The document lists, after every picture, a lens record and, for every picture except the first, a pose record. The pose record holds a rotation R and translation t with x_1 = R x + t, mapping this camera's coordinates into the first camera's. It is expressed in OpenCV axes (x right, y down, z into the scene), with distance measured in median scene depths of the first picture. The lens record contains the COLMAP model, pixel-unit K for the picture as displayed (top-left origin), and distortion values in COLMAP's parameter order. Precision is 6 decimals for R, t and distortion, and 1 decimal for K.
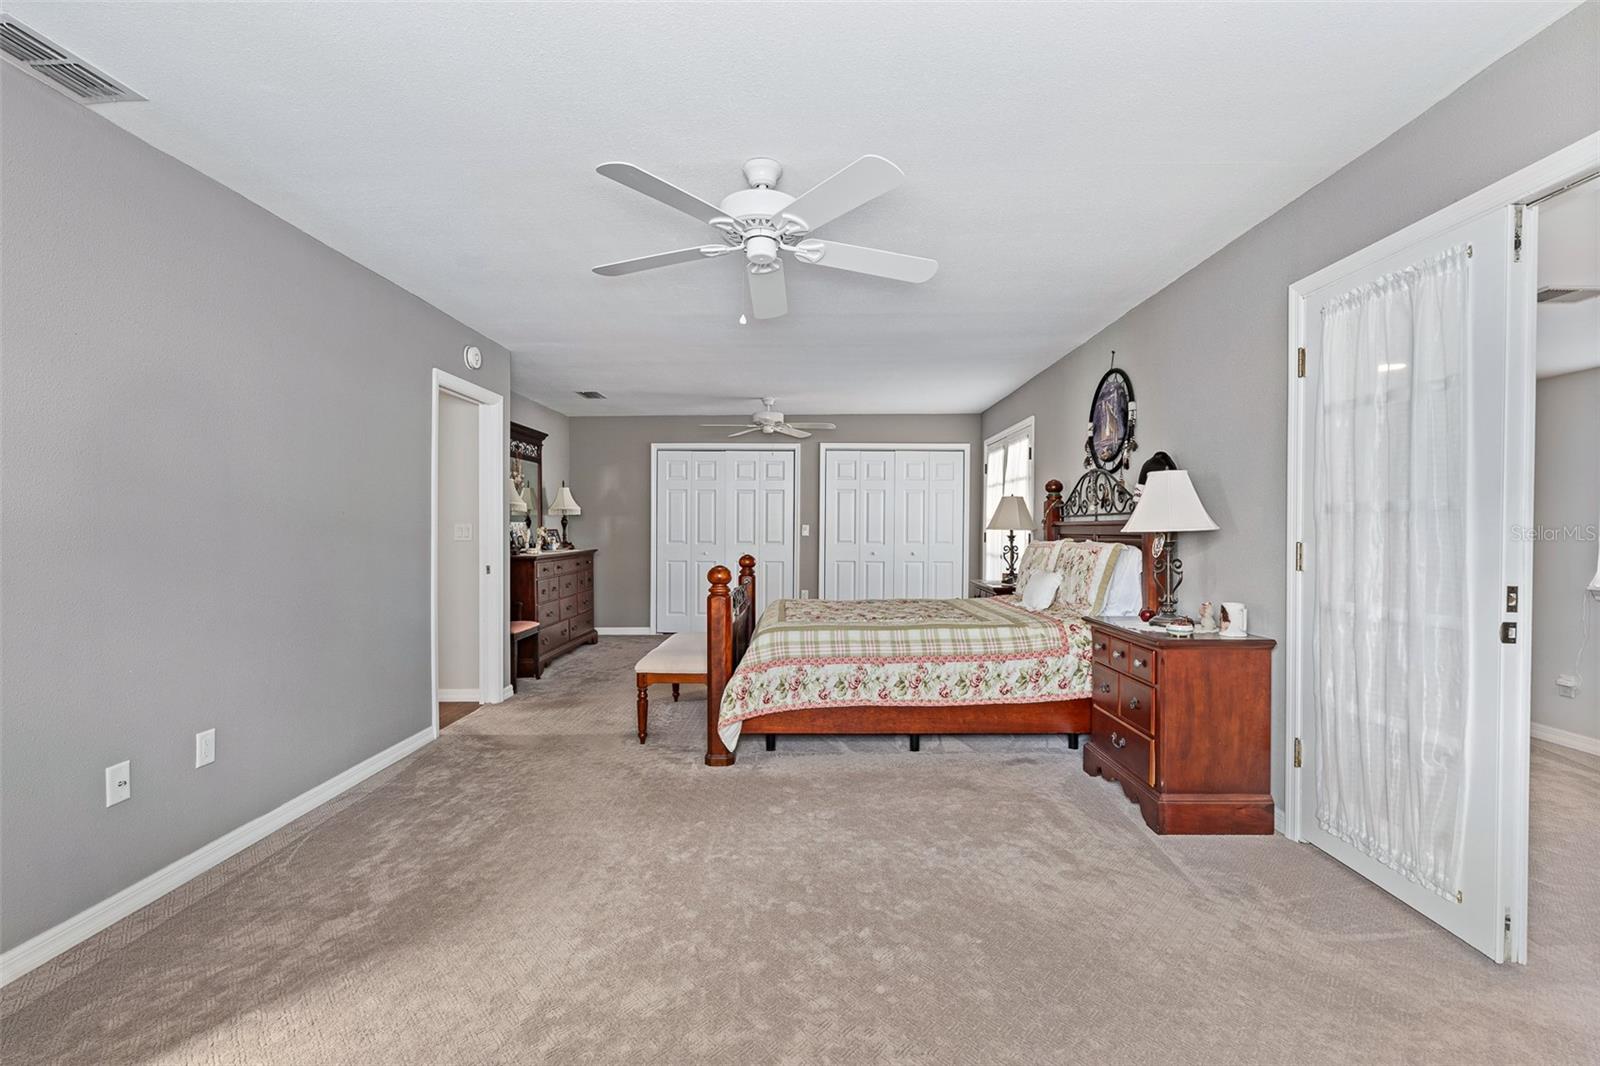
lens RADIAL K [[713.3, 0, 795.6], [0, 713.3, 538.7], [0, 0, 1]] dist [-0.010825, 0.005008]
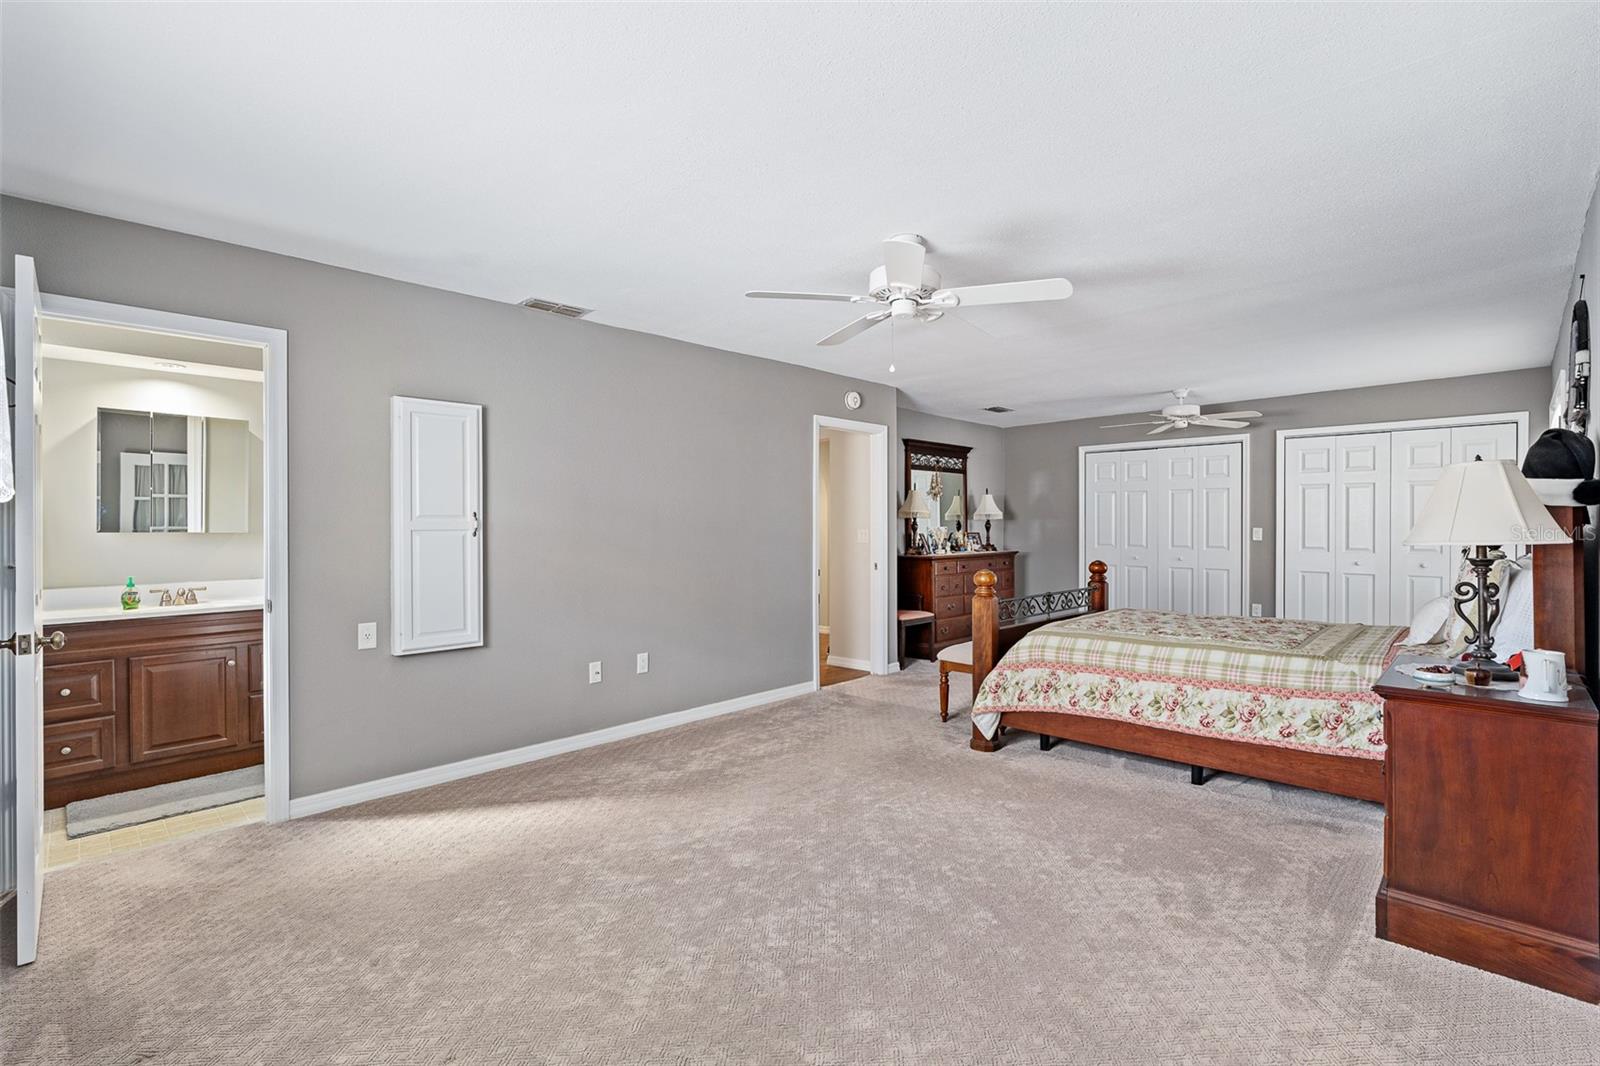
lens RADIAL K [[713.3, 0, 795.6], [0, 713.3, 538.7], [0, 0, 1]] dist [-0.010825, 0.005008]
pose [[0.724365, 0.008650, -0.689362, 0.445042], [-0.007627, 0.999961, 0.004533, -0.013031], [0.689374, 0.001974, 0.724403, 0.000146]]
